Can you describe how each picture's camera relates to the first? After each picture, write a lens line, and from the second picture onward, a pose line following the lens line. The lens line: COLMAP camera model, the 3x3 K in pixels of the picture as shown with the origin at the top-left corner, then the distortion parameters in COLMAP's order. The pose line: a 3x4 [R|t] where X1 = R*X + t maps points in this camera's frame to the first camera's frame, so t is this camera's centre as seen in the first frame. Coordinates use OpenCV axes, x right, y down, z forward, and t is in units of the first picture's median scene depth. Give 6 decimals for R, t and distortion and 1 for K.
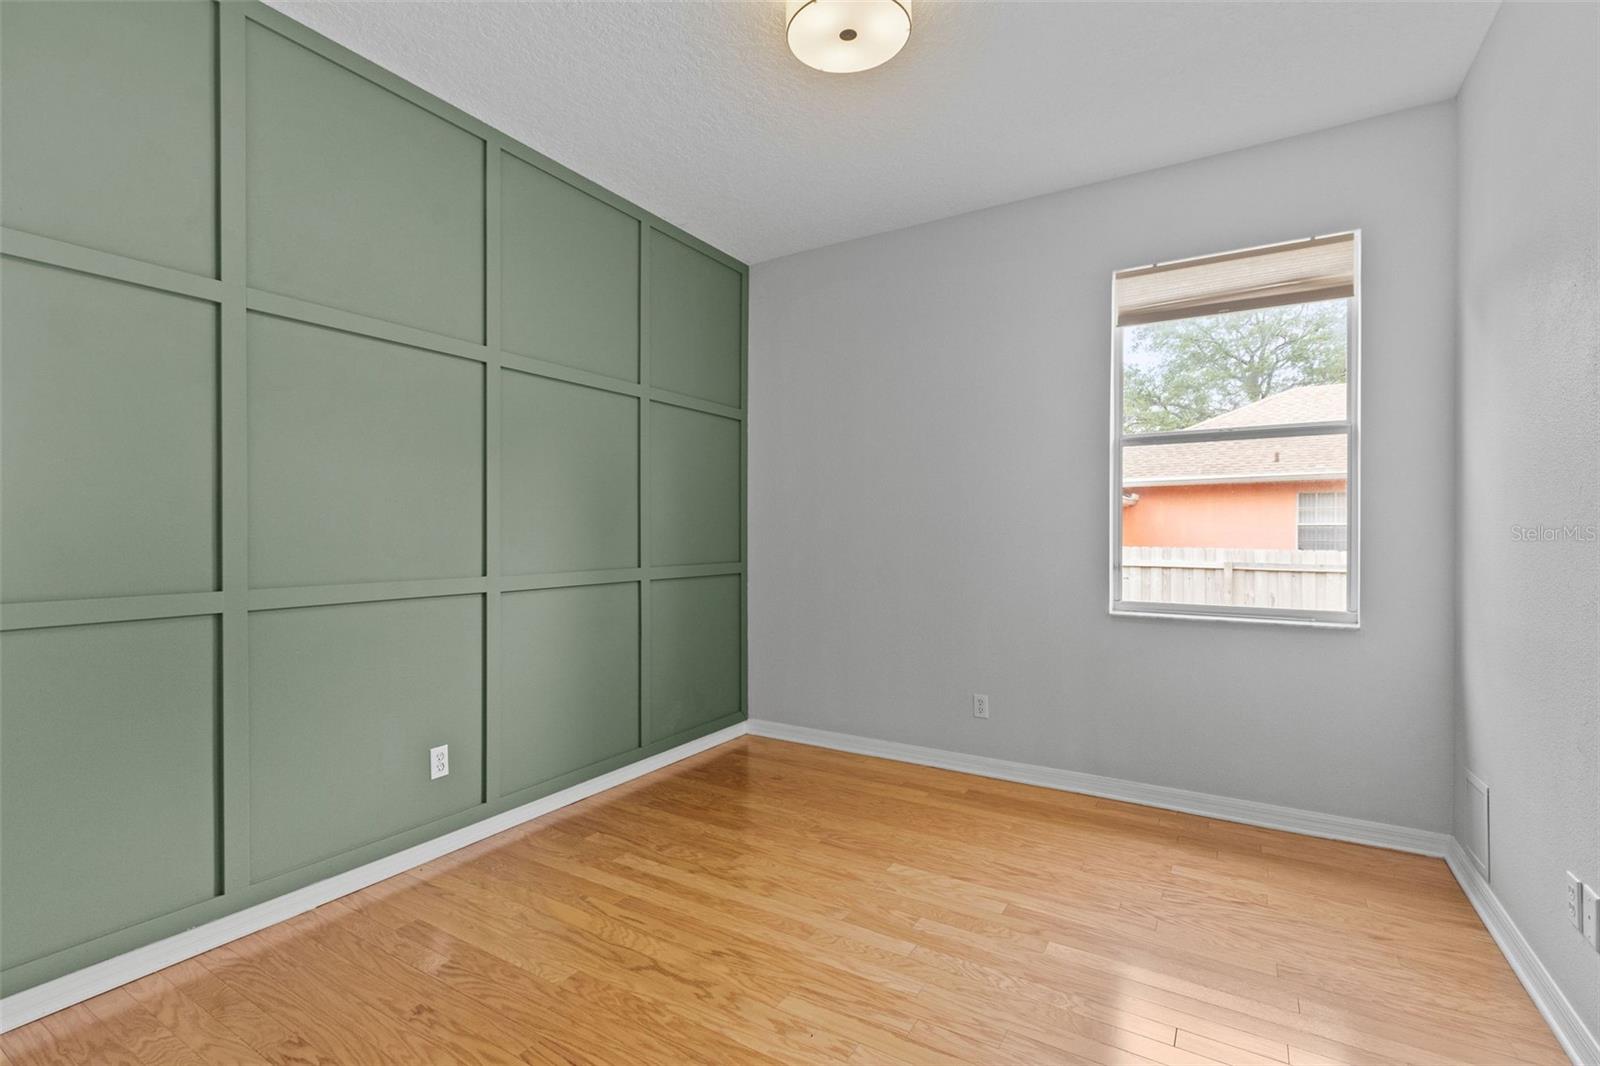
lens RADIAL K [[734.6, 0, 799.9], [0, 734.6, 532.8], [0, 0, 1]] dist [0.010442, -0.000490]
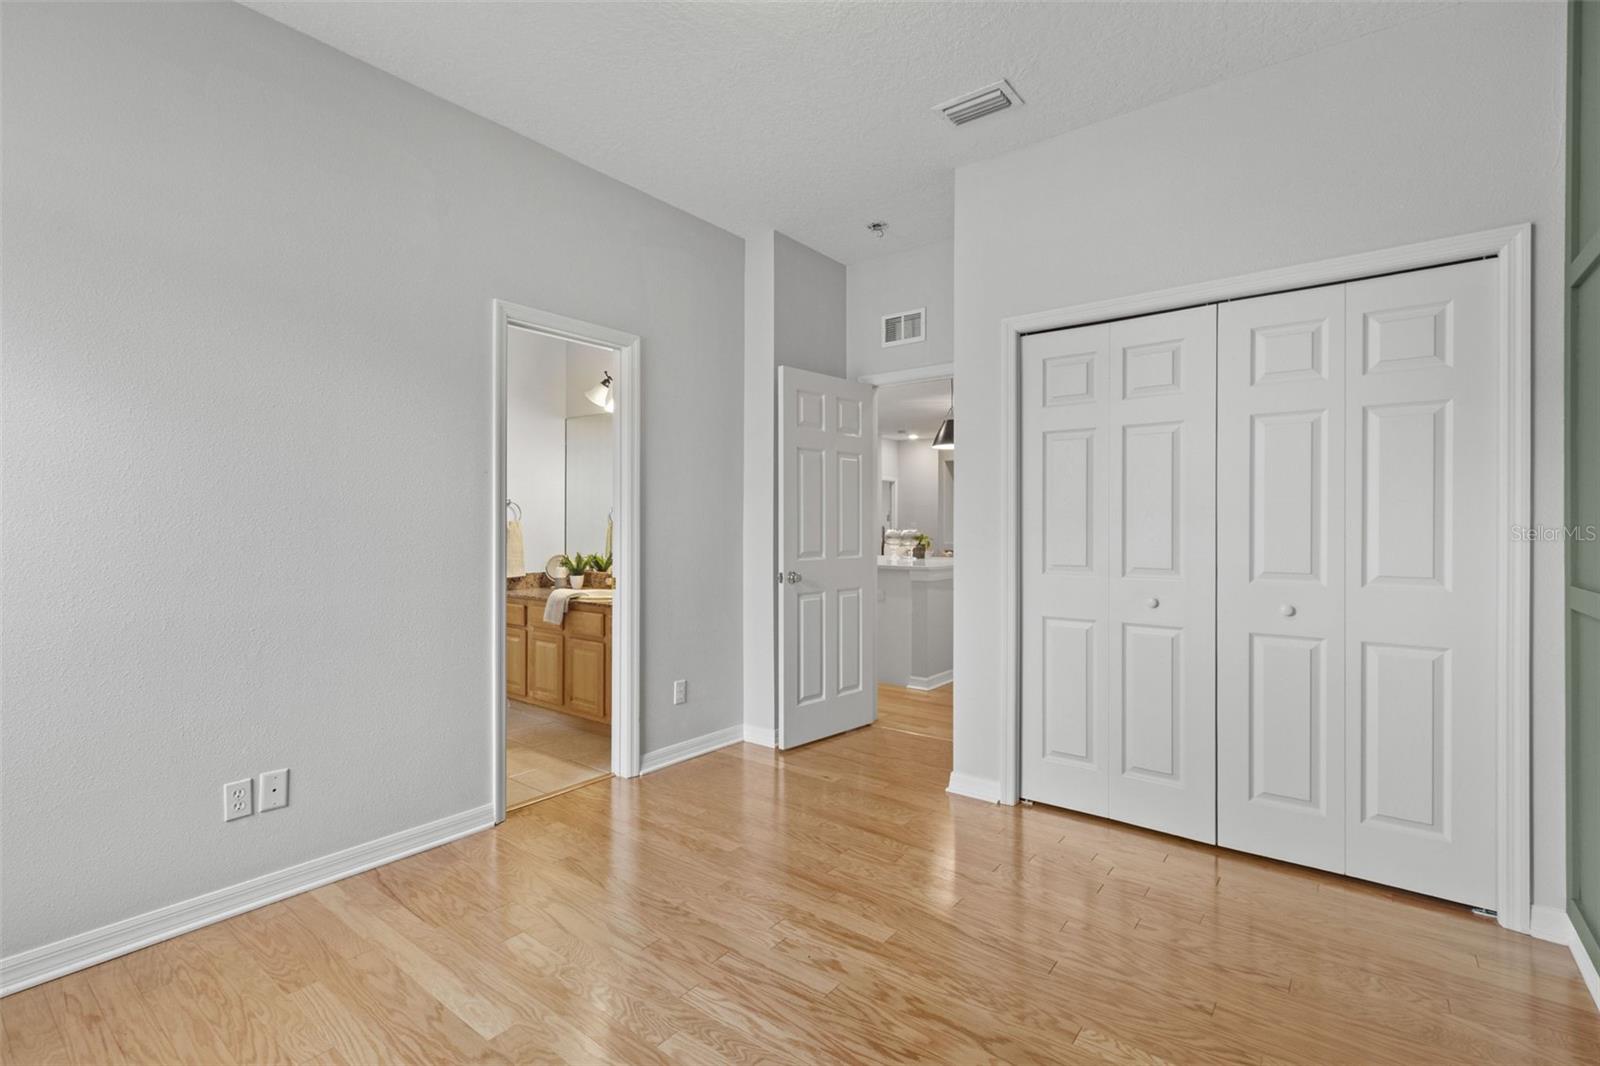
lens RADIAL K [[734.6, 0, 805.7], [0, 734.6, 532.8], [0, 0, 1]] dist [0.010442, -0.000490]
pose [[-0.994508, -0.002101, 0.104641, -0.088375], [-0.001972, 0.999997, 0.001333, 0.013339], [-0.104644, 0.001119, -0.994509, 1.943594]]
